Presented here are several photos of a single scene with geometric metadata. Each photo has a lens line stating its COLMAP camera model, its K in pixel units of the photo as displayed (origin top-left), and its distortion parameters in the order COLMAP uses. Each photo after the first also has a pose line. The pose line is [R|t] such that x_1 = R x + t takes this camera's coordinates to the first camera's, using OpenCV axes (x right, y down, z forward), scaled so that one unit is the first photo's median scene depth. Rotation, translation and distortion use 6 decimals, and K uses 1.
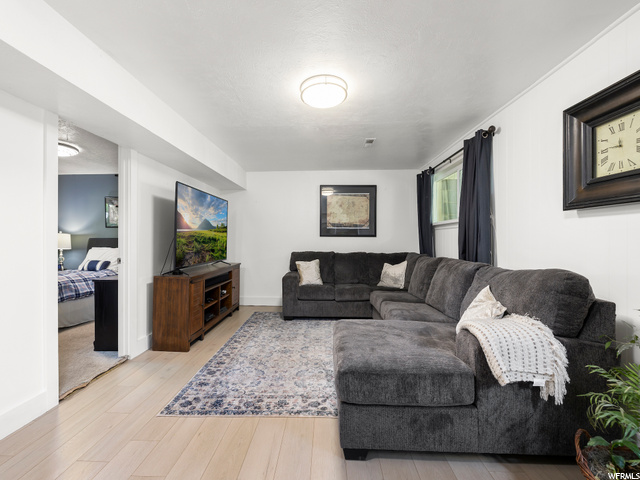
lens RADIAL K [[272.3, 0, 316.1], [0, 272.3, 239.0], [0, 0, 1]] dist [0.000535, 0.000383]
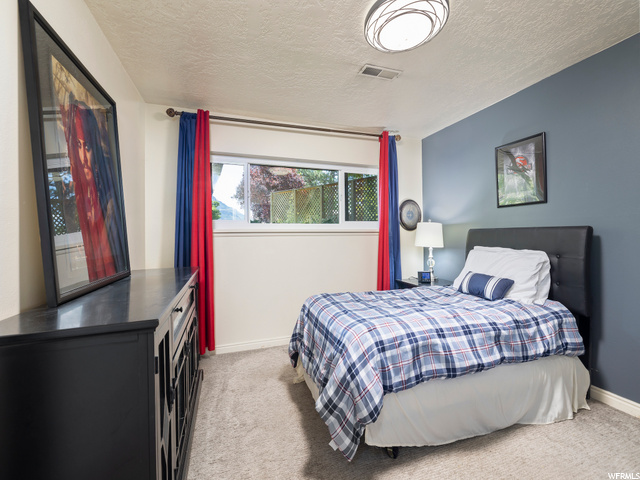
lens RADIAL K [[272.3, 0, 317.2], [0, 272.3, 236.3], [0, 0, 1]] dist [0.000535, 0.000383]
pose [[0.378985, 0.000714, -0.925402, -0.482677], [0.007692, 0.999963, 0.003921, 0.007574], [0.925371, -0.008604, 0.378966, 0.555842]]
